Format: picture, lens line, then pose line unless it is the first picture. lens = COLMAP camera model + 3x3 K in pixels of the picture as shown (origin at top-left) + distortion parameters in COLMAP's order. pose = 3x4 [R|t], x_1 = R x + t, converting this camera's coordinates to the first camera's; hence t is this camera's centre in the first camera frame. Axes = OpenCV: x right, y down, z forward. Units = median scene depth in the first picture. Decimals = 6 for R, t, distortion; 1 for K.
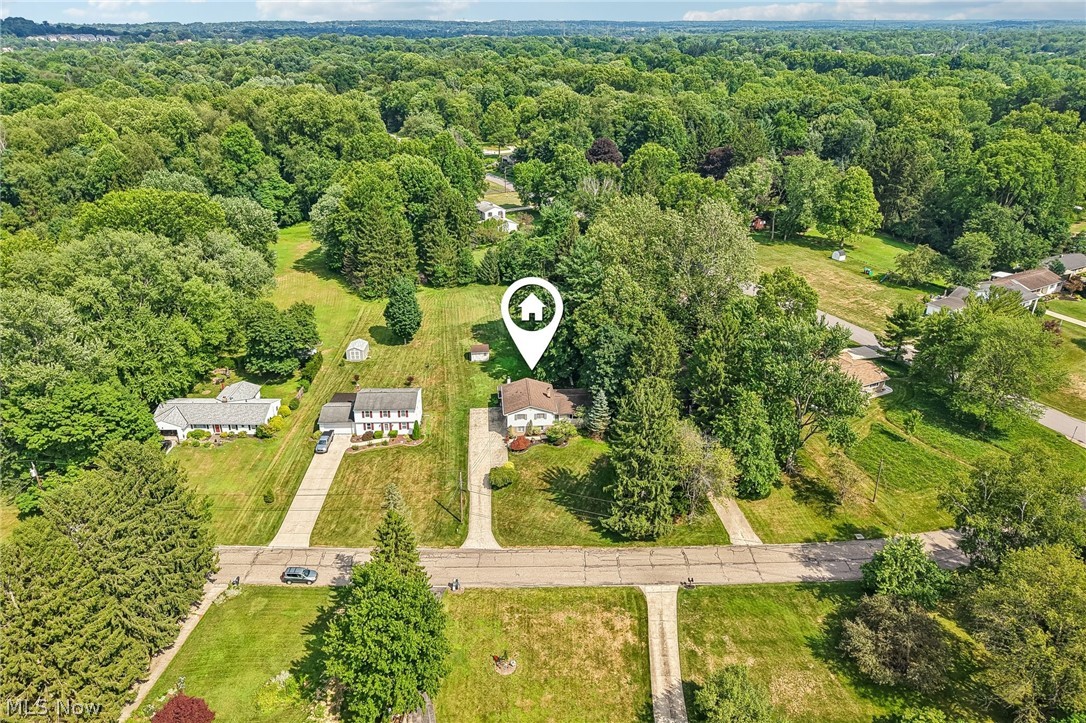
lens RADIAL K [[746.9, 0, 543.0], [0, 746.9, 361.5], [0, 0, 1]] dist [-0.002845, -0.001319]
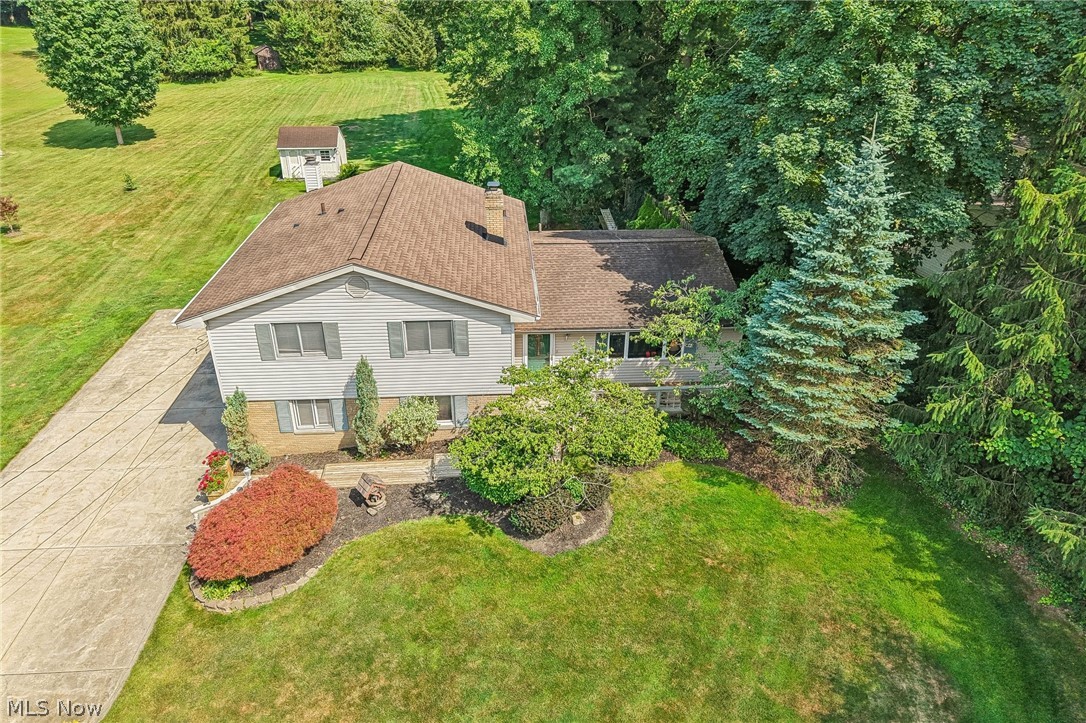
lens RADIAL K [[746.9, 0, 543.0], [0, 746.9, 361.5], [0, 0, 1]] dist [-0.002845, -0.001319]
pose [[0.999677, 0.020384, -0.015205, 0.023054], [-0.019569, 0.998458, 0.051950, 0.069957], [0.016240, -0.051635, 0.998534, 0.845038]]
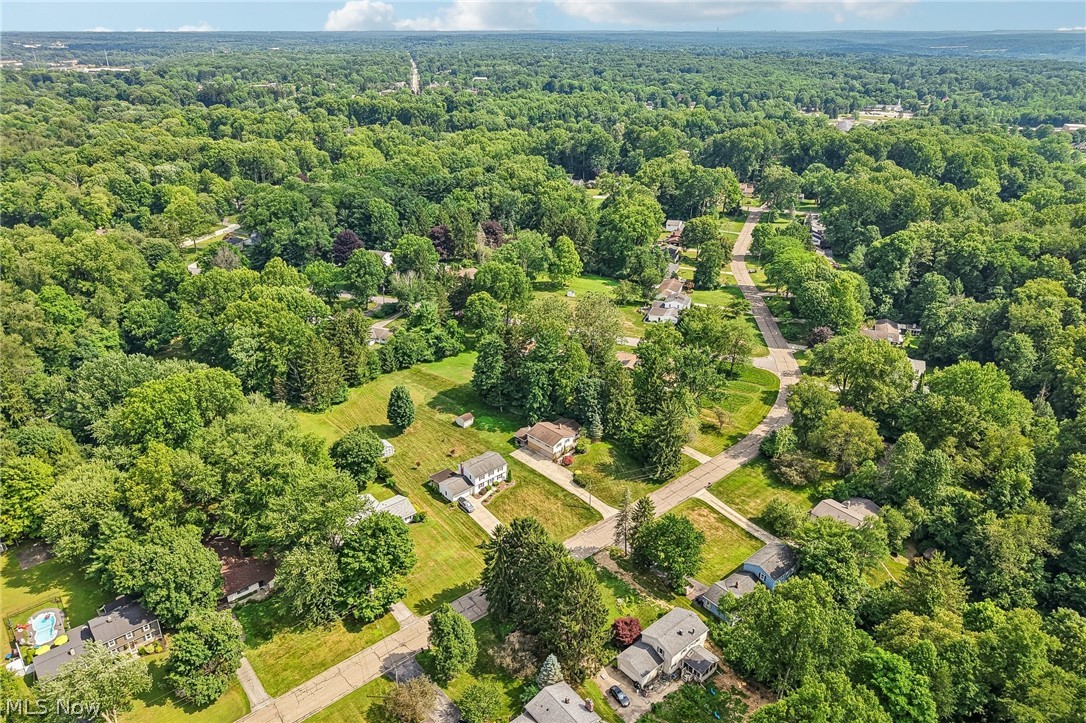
lens RADIAL K [[746.9, 0, 543.0], [0, 746.9, 361.5], [0, 0, 1]] dist [-0.002845, -0.001319]
pose [[0.748312, -0.265566, 0.607869, -1.015702], [0.261791, 0.960215, 0.097224, -0.274473], [-0.609504, 0.086381, 0.788063, -0.297650]]
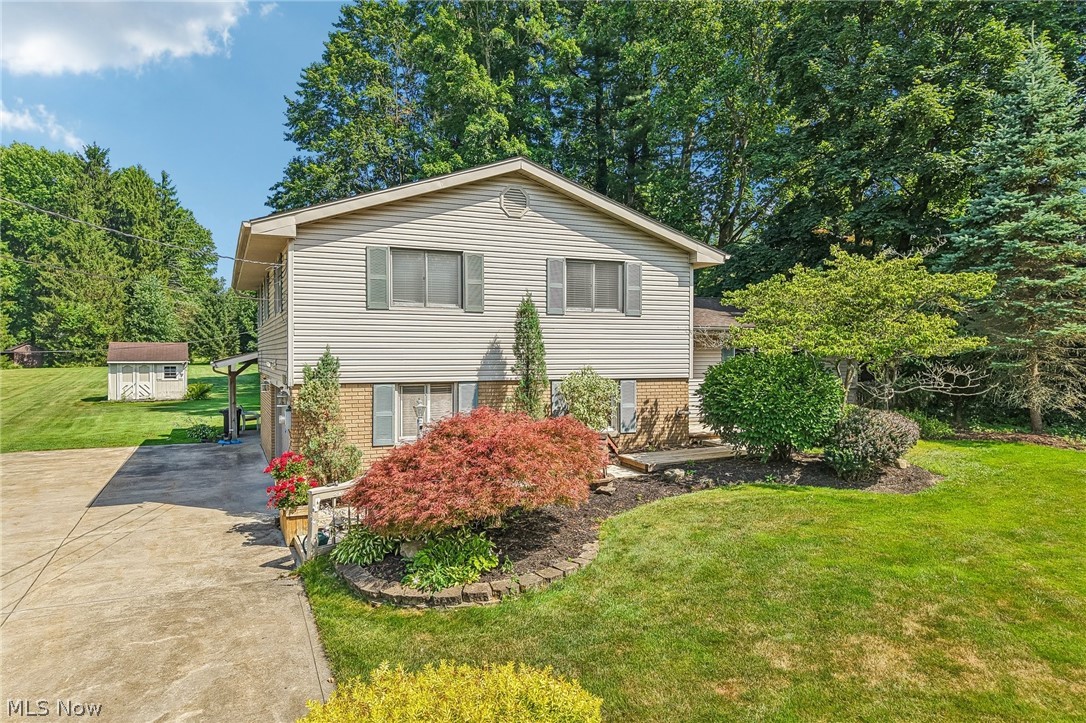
lens RADIAL K [[743.1, 0, 545.3], [0, 743.1, 333.1], [0, 0, 1]] dist [0.007557, 0.000928]
pose [[0.945792, 0.005363, 0.324728, -0.048844], [0.141557, 0.893082, -0.427044, 0.128612], [-0.292299, 0.449863, 0.843911, 0.911188]]
